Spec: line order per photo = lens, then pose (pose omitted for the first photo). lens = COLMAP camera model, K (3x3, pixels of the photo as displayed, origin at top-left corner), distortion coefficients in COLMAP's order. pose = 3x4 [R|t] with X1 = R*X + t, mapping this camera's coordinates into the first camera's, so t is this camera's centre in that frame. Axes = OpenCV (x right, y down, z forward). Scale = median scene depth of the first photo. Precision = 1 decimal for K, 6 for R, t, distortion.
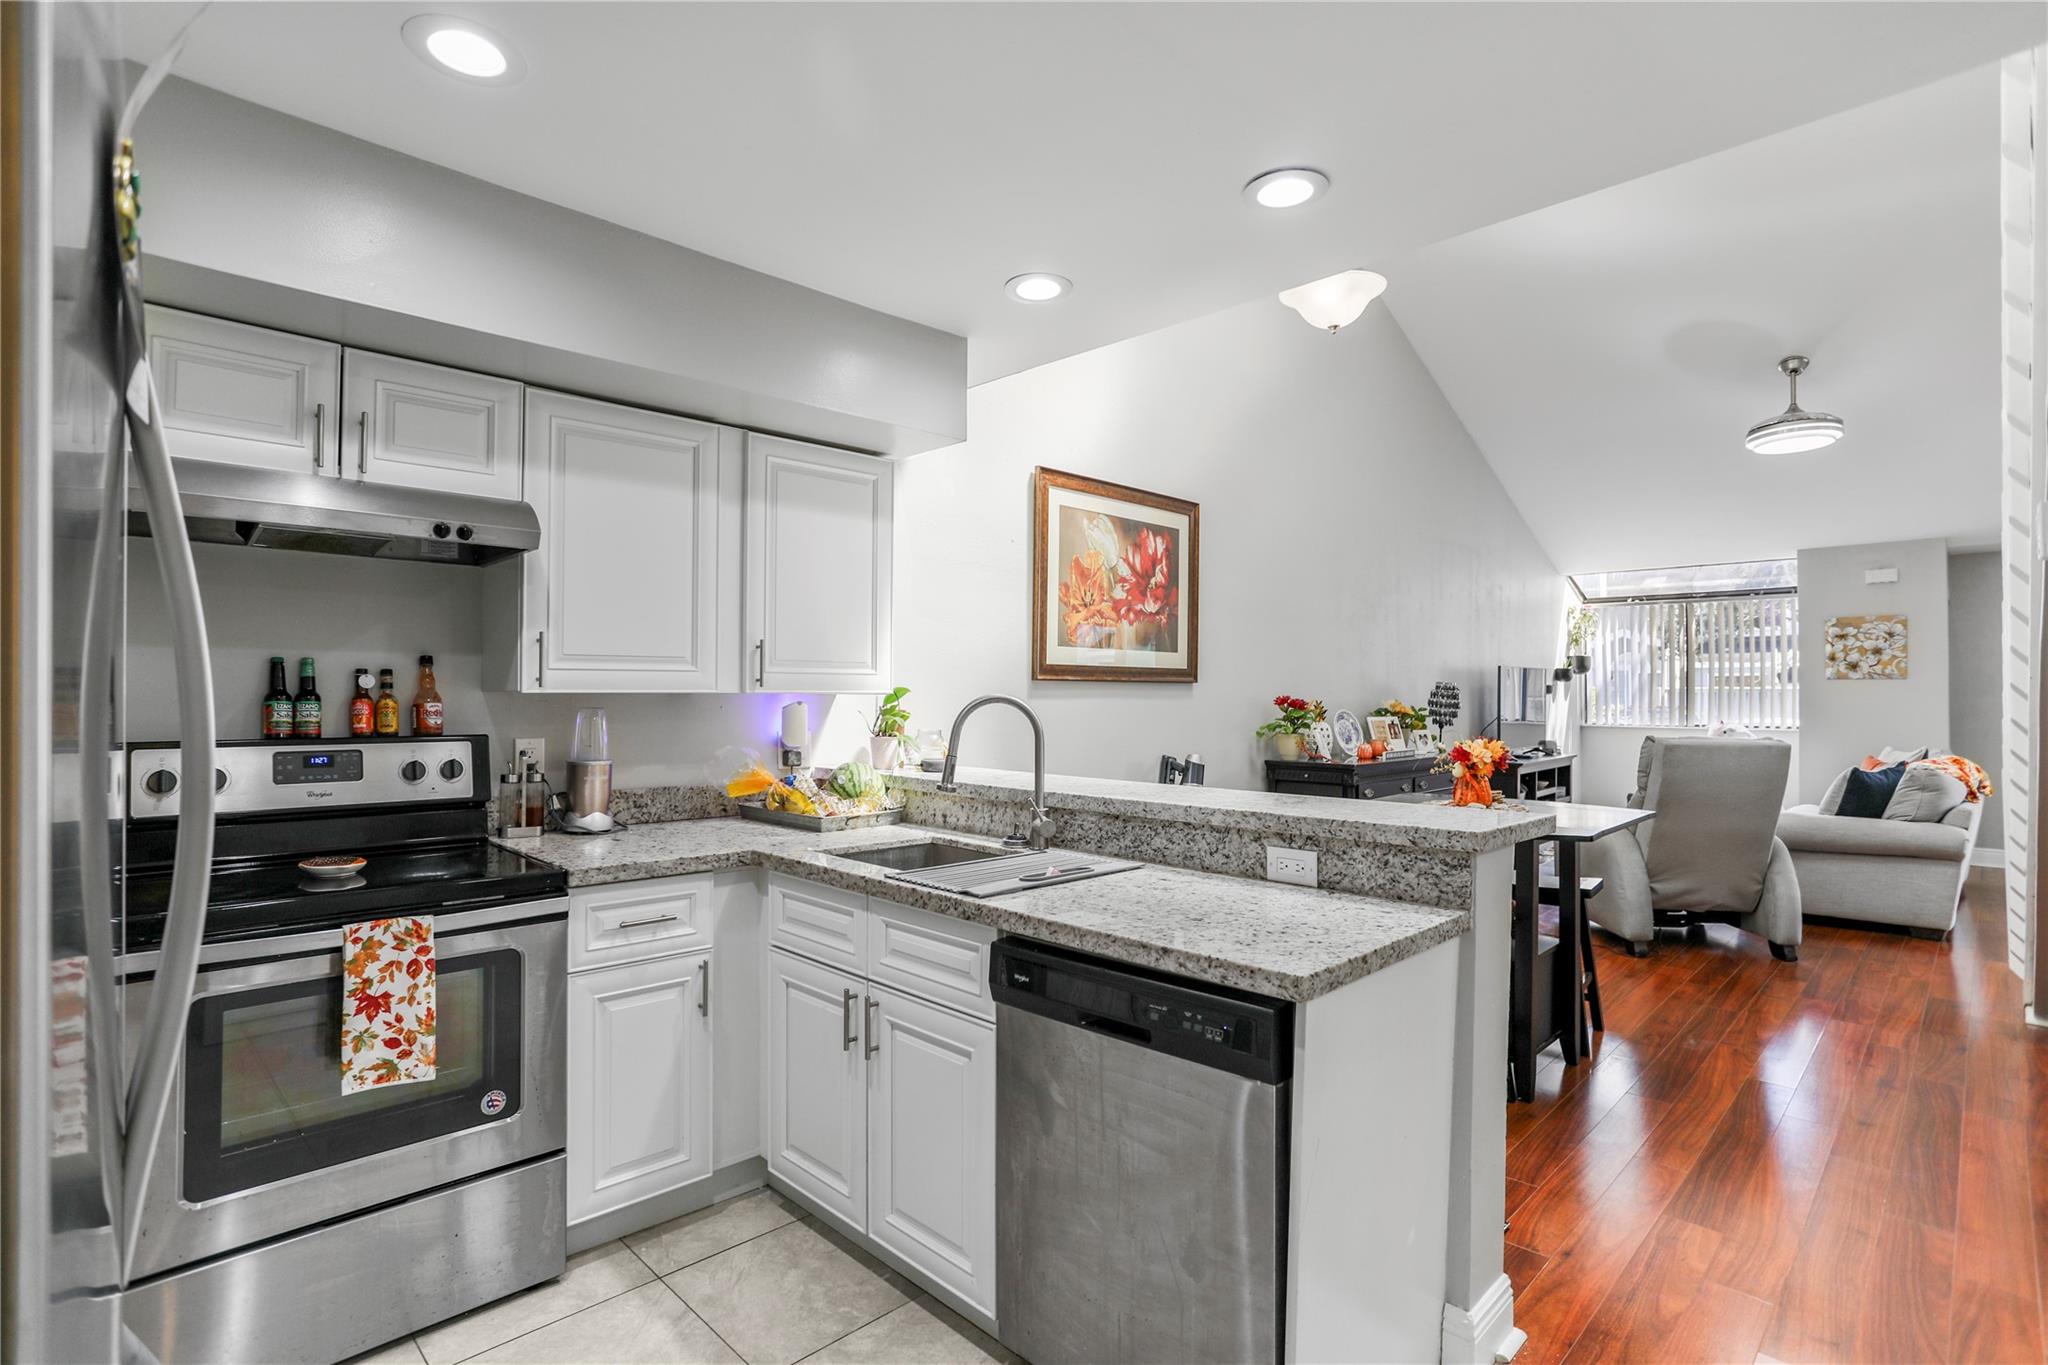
lens RADIAL K [[999.1, 0, 1013.2], [0, 999.1, 679.0], [0, 0, 1]] dist [-0.046924, 0.024840]
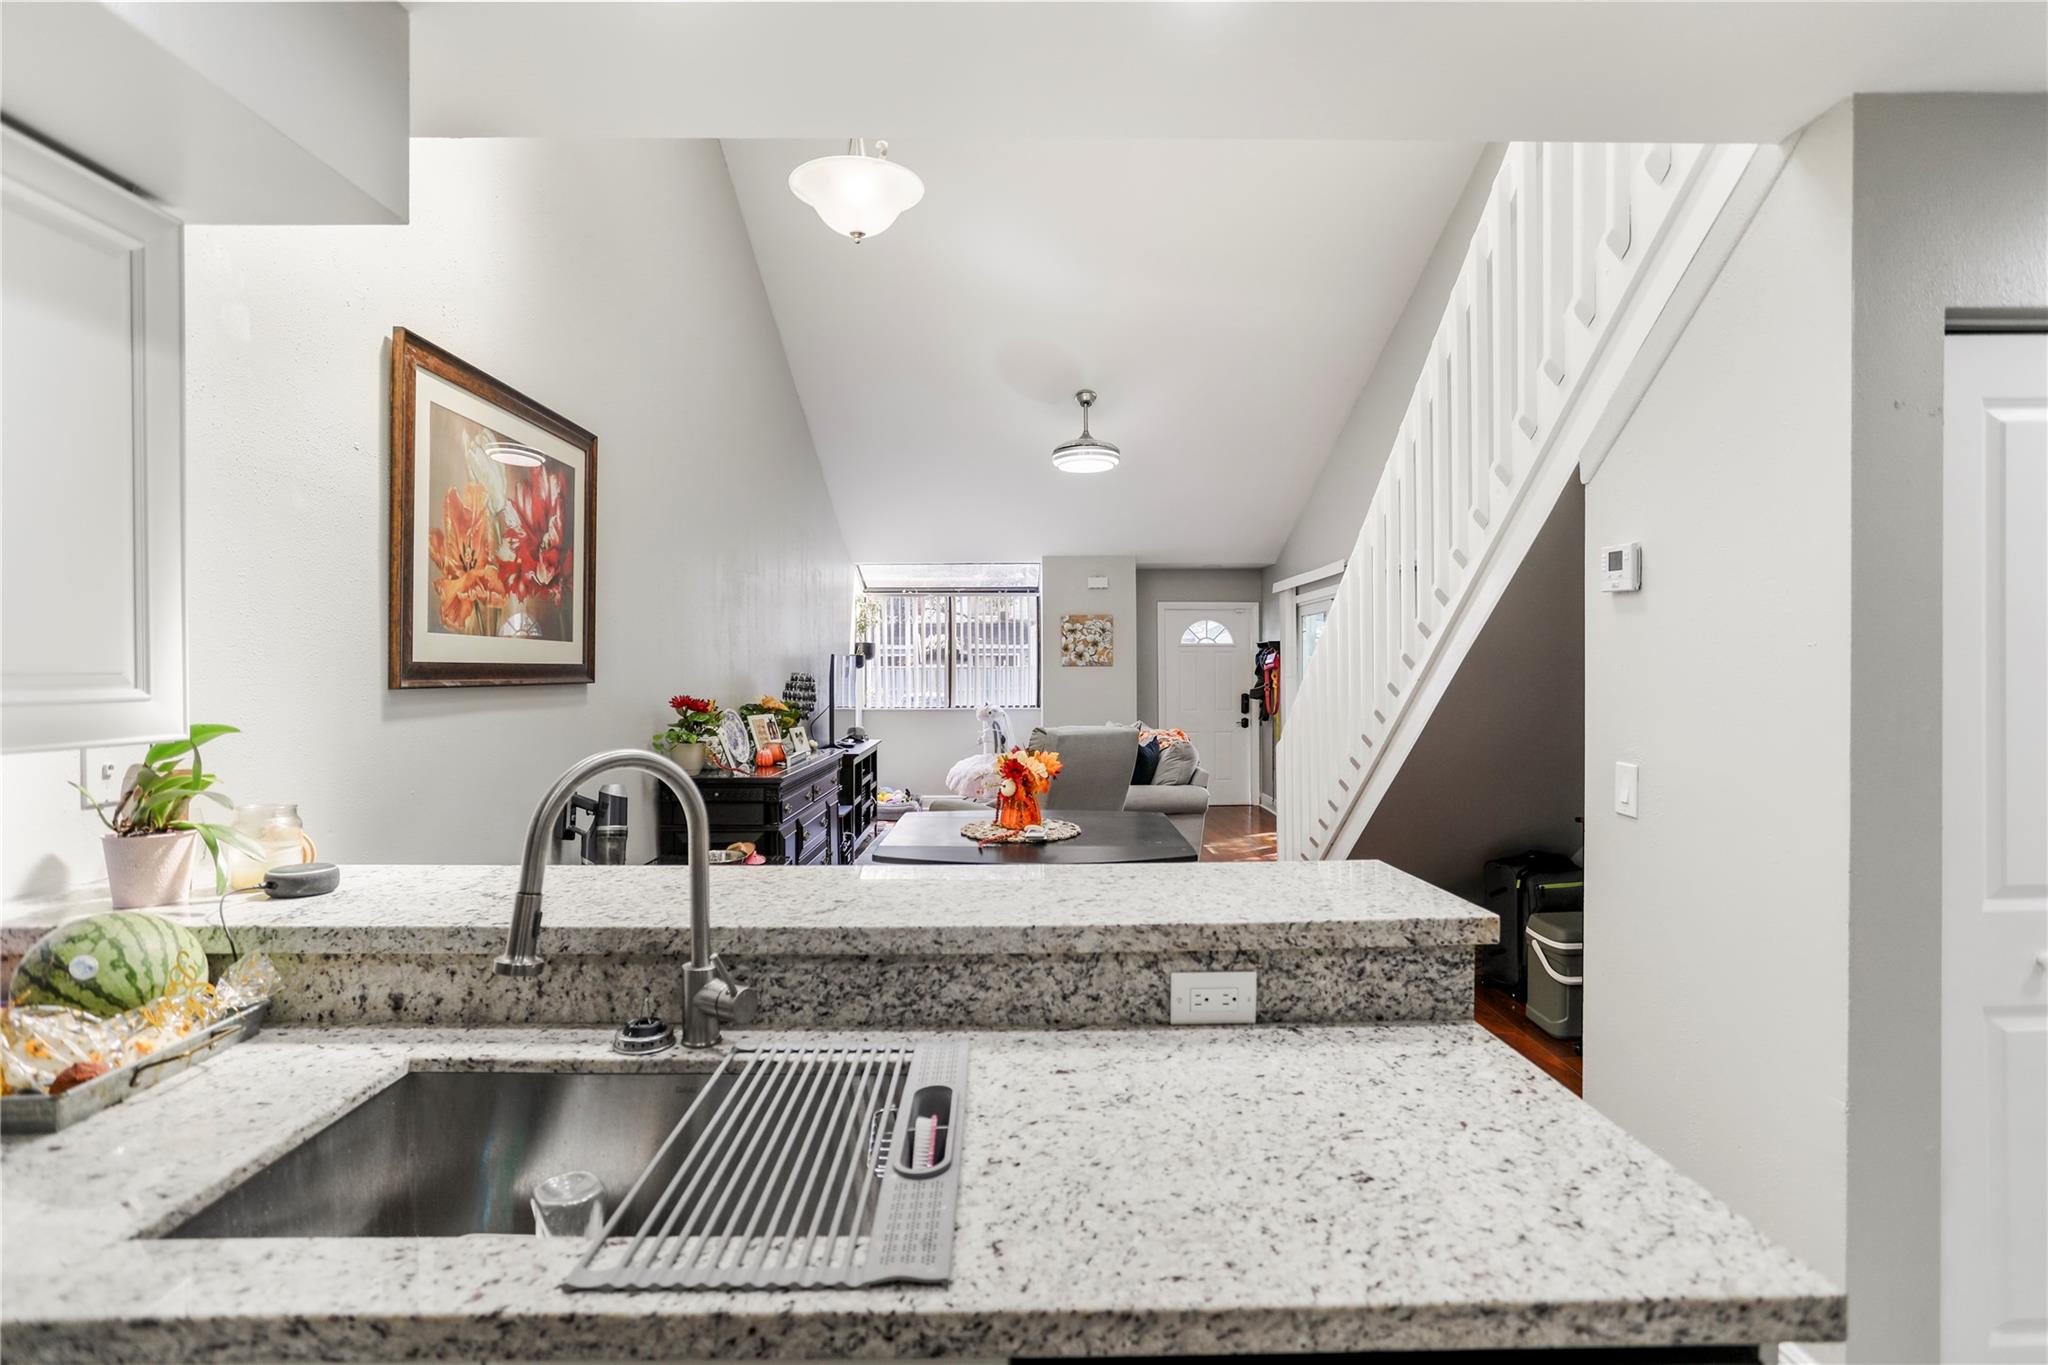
lens RADIAL K [[999.1, 0, 1041.0], [0, 999.1, 671.0], [0, 0, 1]] dist [-0.046924, 0.024840]
pose [[0.686601, -0.008121, 0.726989, -0.170112], [-0.002354, 0.999908, 0.013393, -0.022772], [-0.727030, -0.010907, 0.686519, 0.393496]]
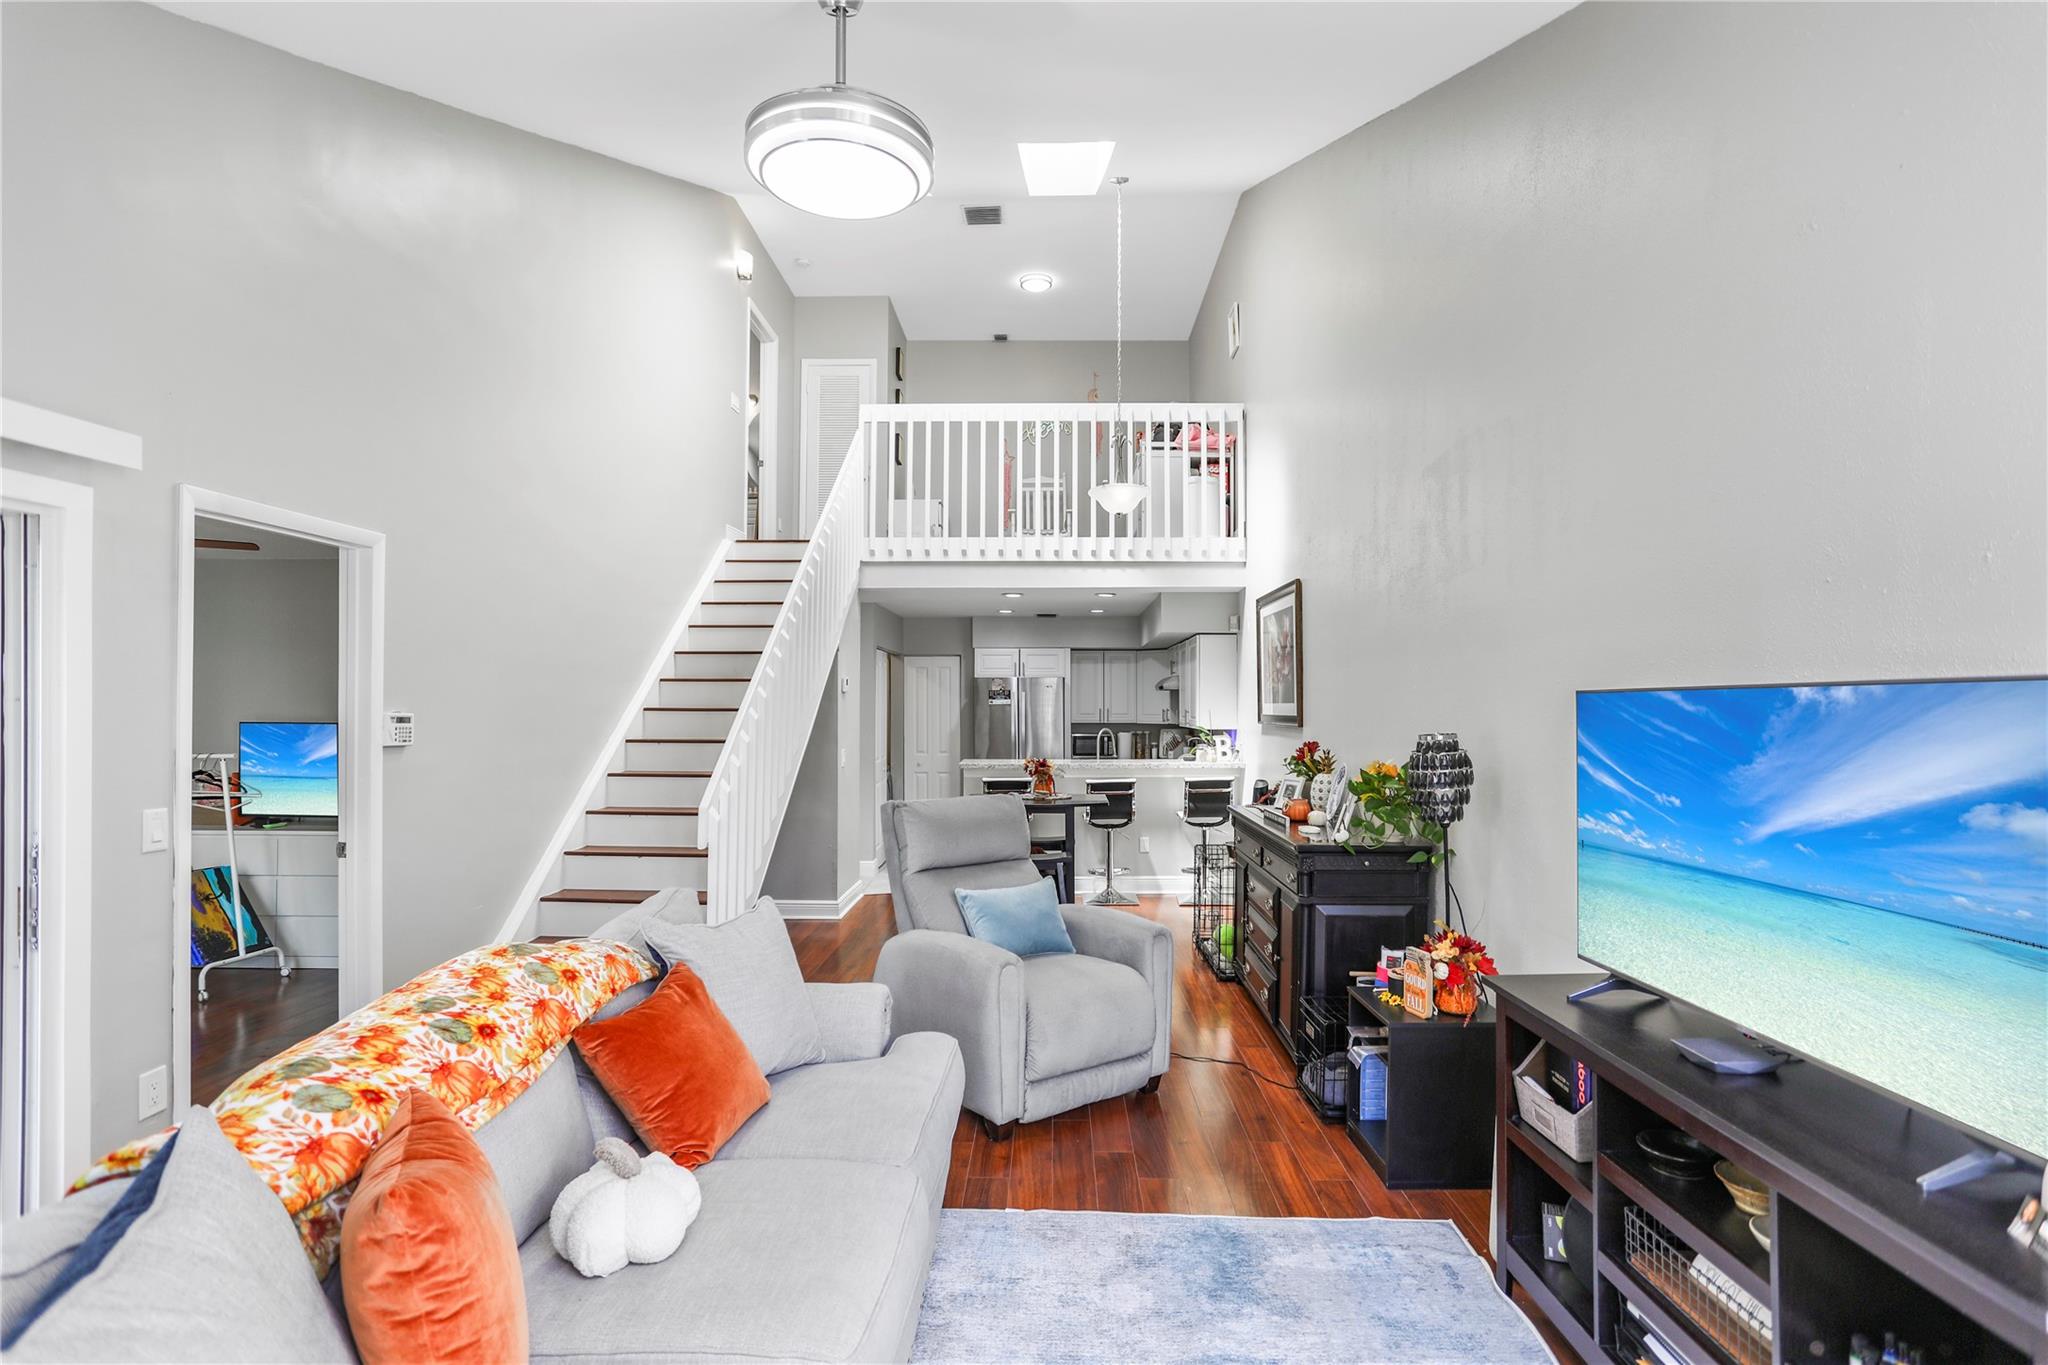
lens RADIAL K [[999.1, 0, 1043.2], [0, 999.1, 693.3], [0, 0, 1]] dist [-0.046924, 0.024840]
pose [[-0.717477, -0.012661, -0.696467, 1.820752], [0.004851, 0.999720, -0.023171, -0.016405], [0.696565, -0.020003, -0.717214, 2.412649]]
